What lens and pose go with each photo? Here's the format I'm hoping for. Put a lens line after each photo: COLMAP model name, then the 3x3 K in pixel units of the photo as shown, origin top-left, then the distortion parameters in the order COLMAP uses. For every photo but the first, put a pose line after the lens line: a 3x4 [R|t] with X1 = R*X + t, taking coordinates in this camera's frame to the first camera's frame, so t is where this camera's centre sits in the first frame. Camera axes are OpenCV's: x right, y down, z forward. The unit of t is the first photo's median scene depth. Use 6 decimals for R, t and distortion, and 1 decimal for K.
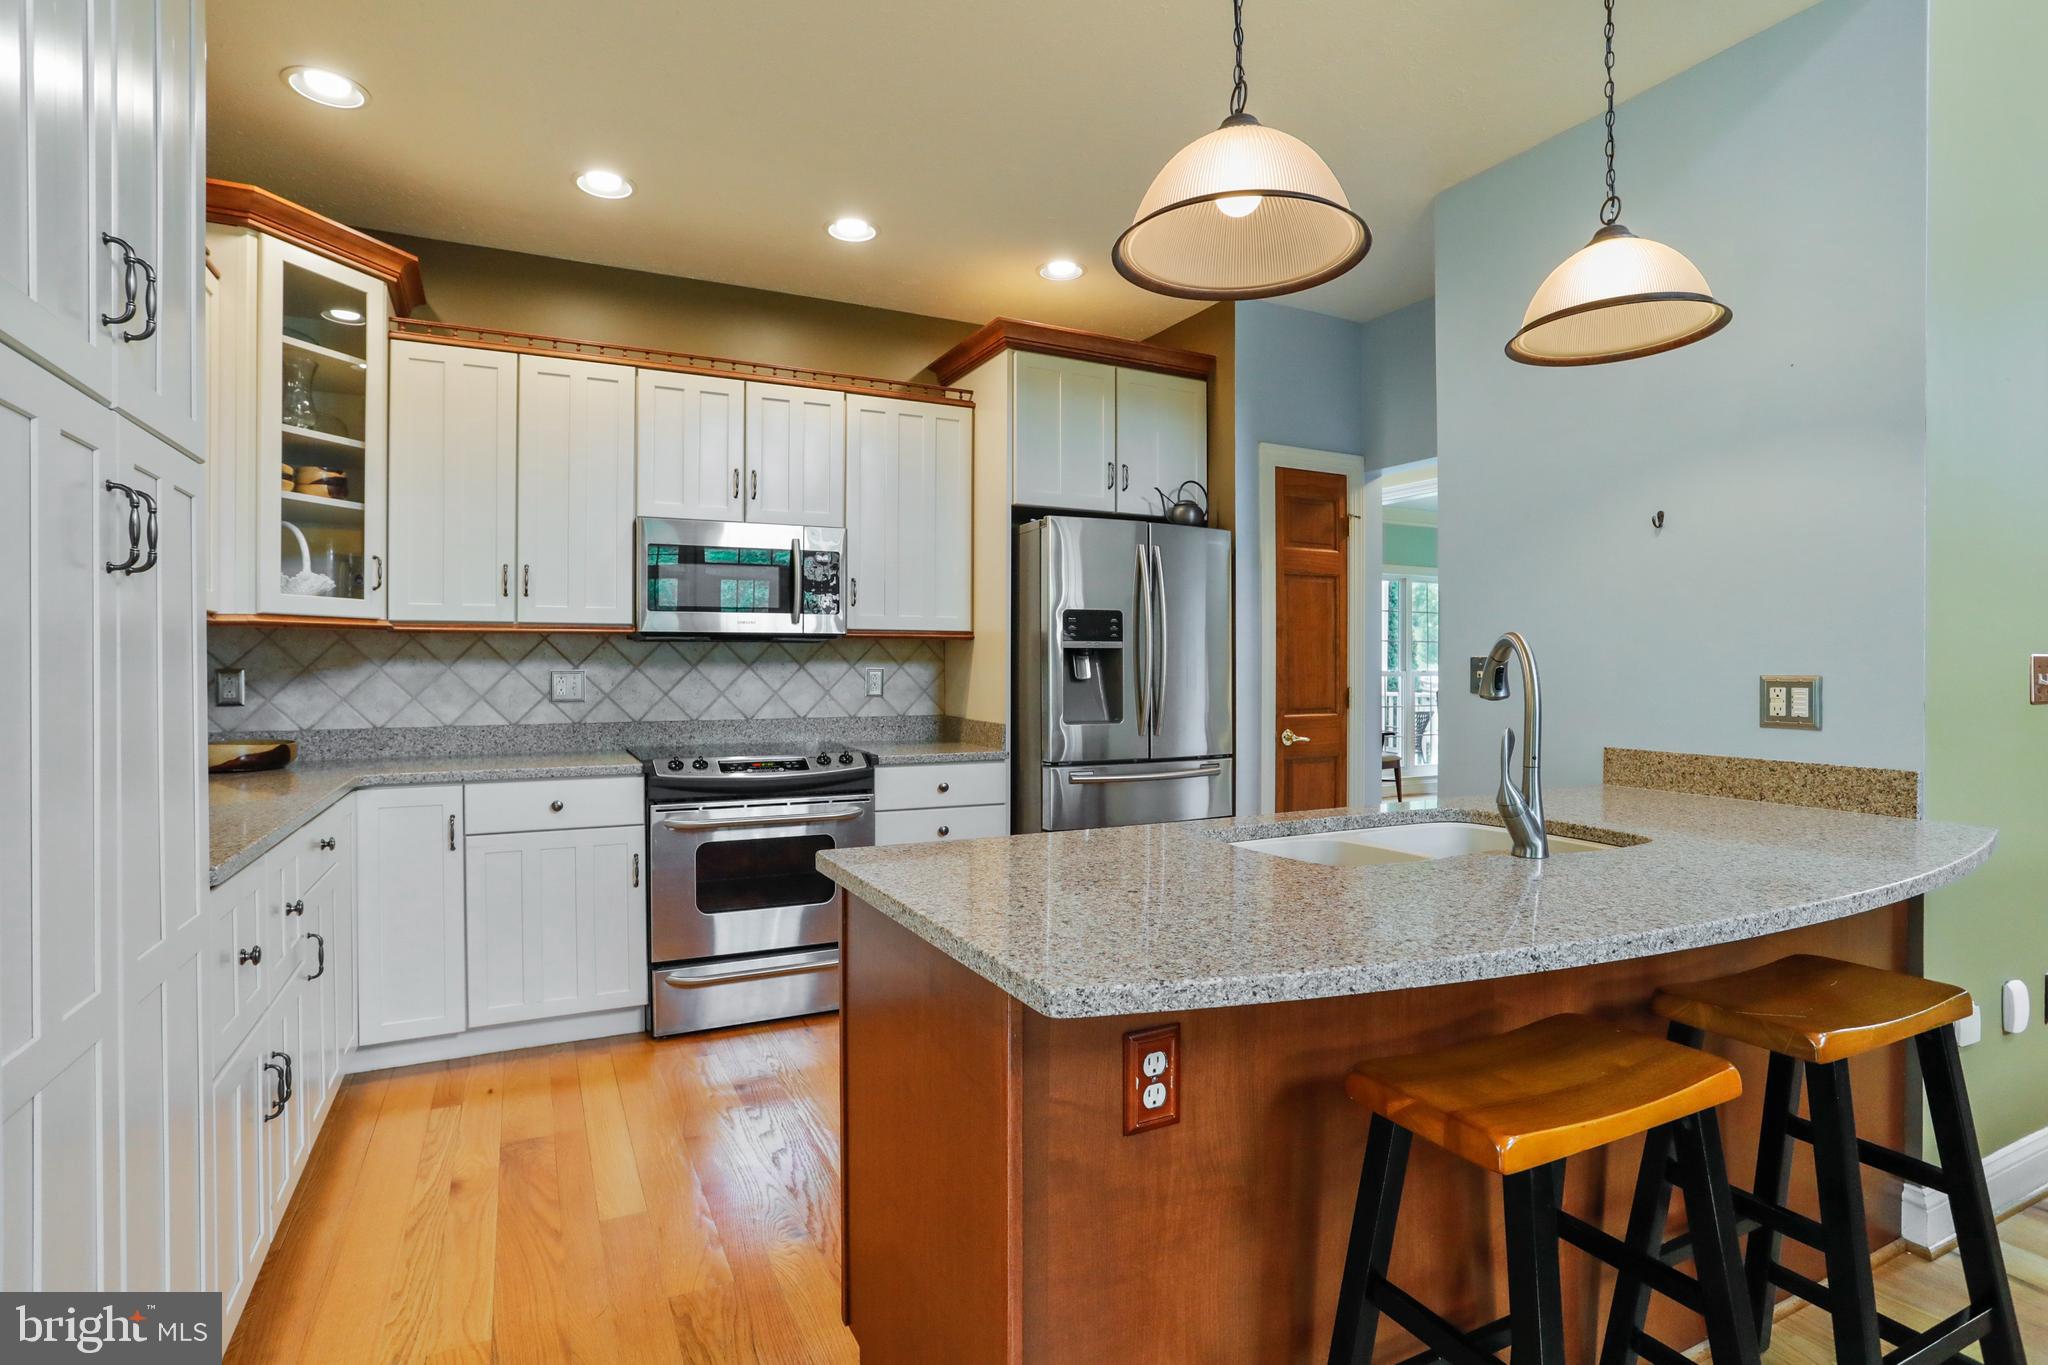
lens RADIAL K [[999.6, 0, 1016.6], [0, 999.6, 670.4], [0, 0, 1]] dist [-0.032783, 0.002974]
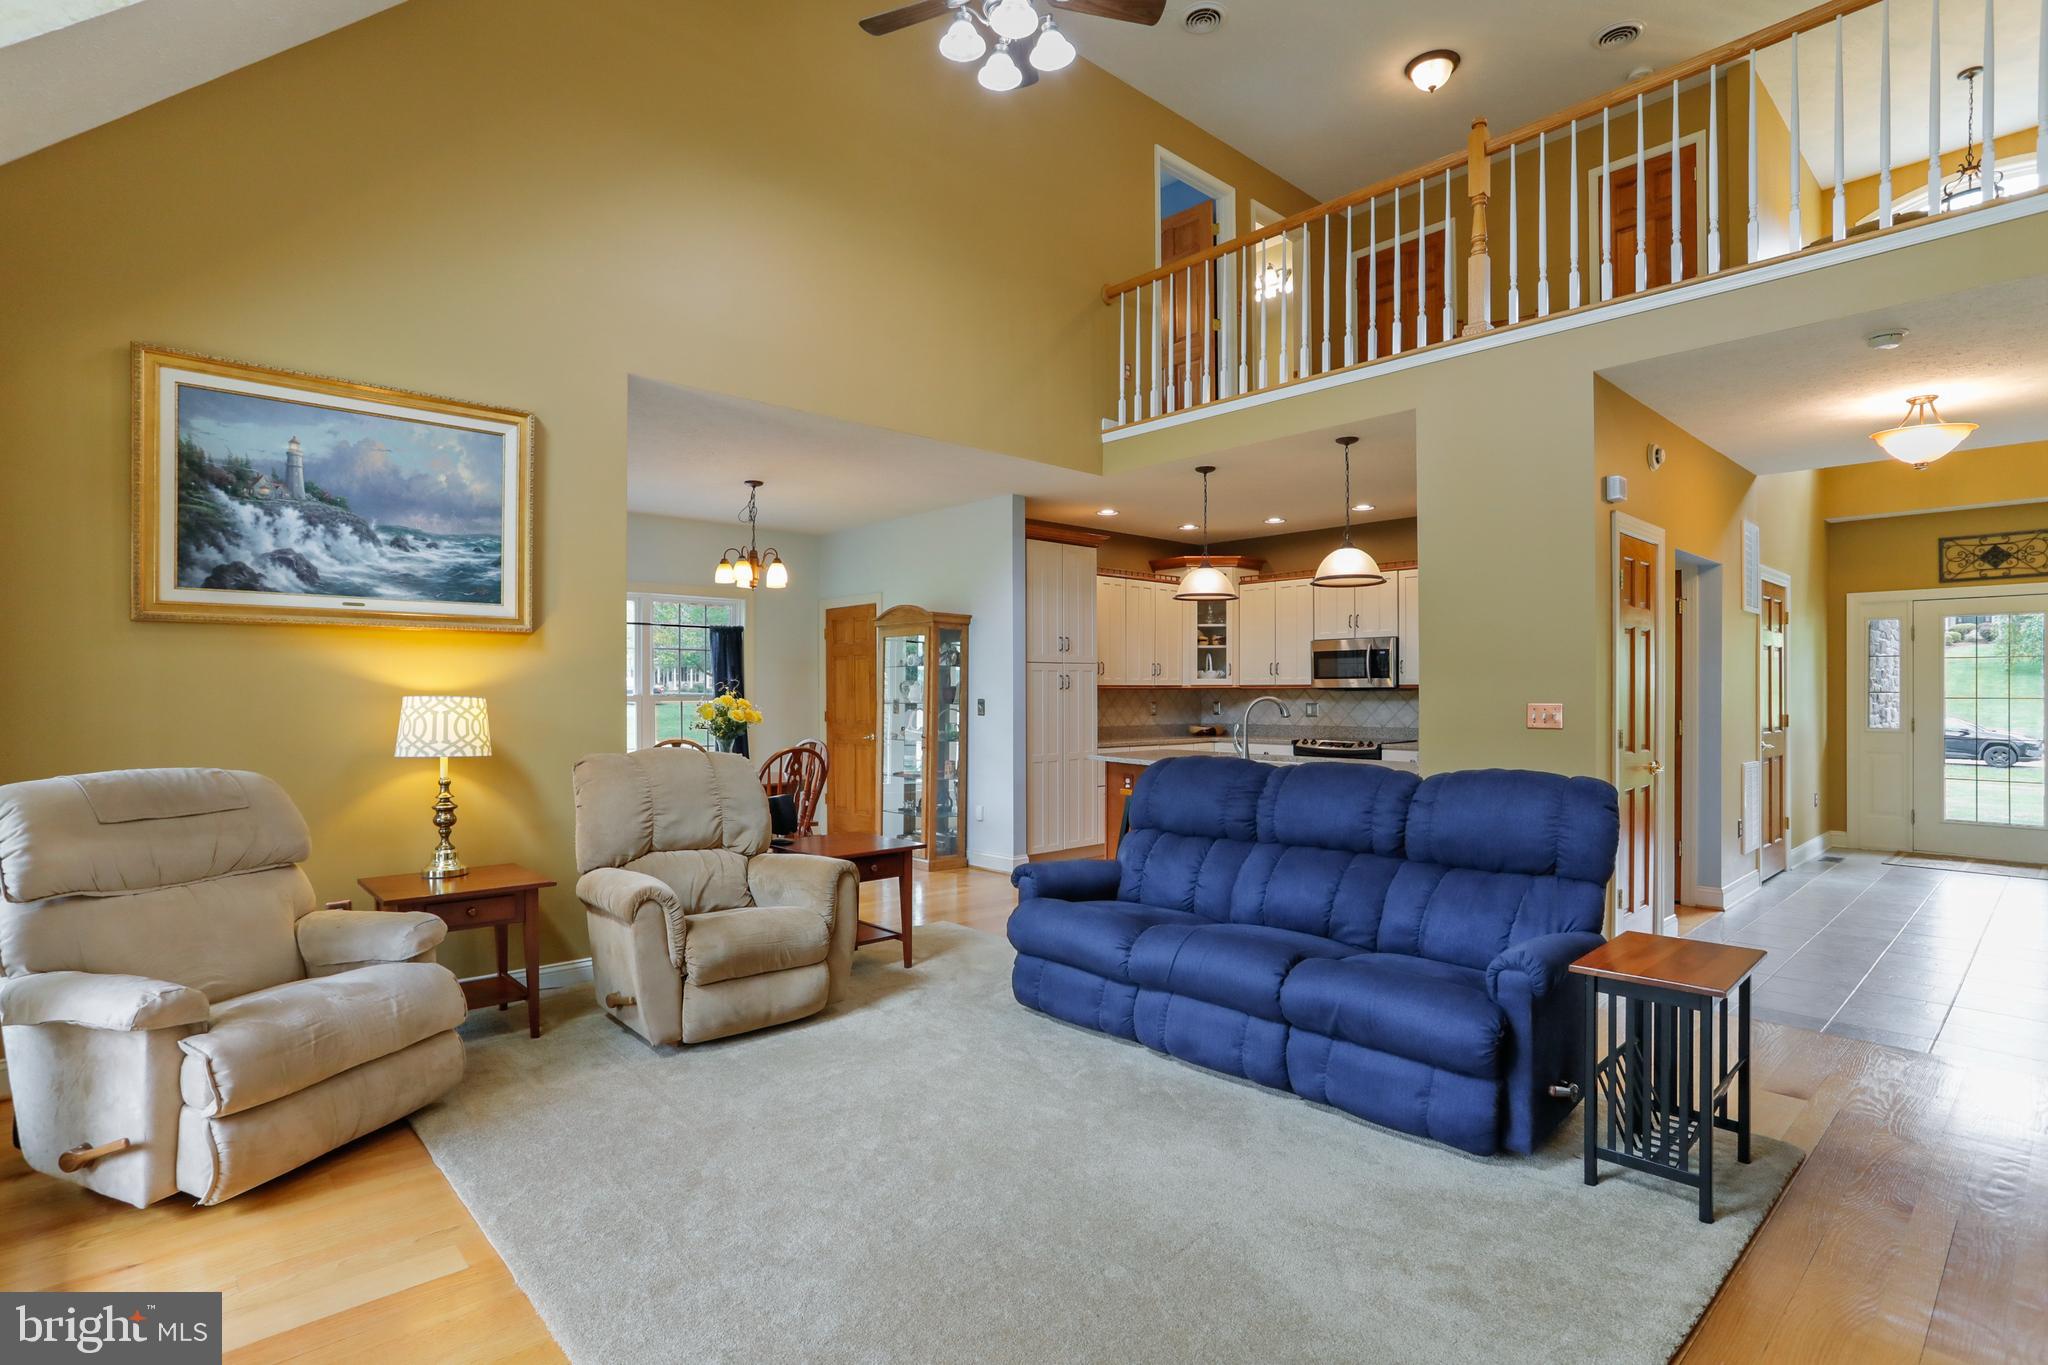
lens RADIAL K [[999.6, 0, 1030.0], [0, 999.6, 690.8], [0, 0, 1]] dist [-0.032783, 0.002974]
pose [[0.286353, -0.000488, -0.958124, 1.820025], [-0.002282, 0.999997, -0.001191, -0.028220], [0.958121, 0.002527, 0.286351, -0.370690]]
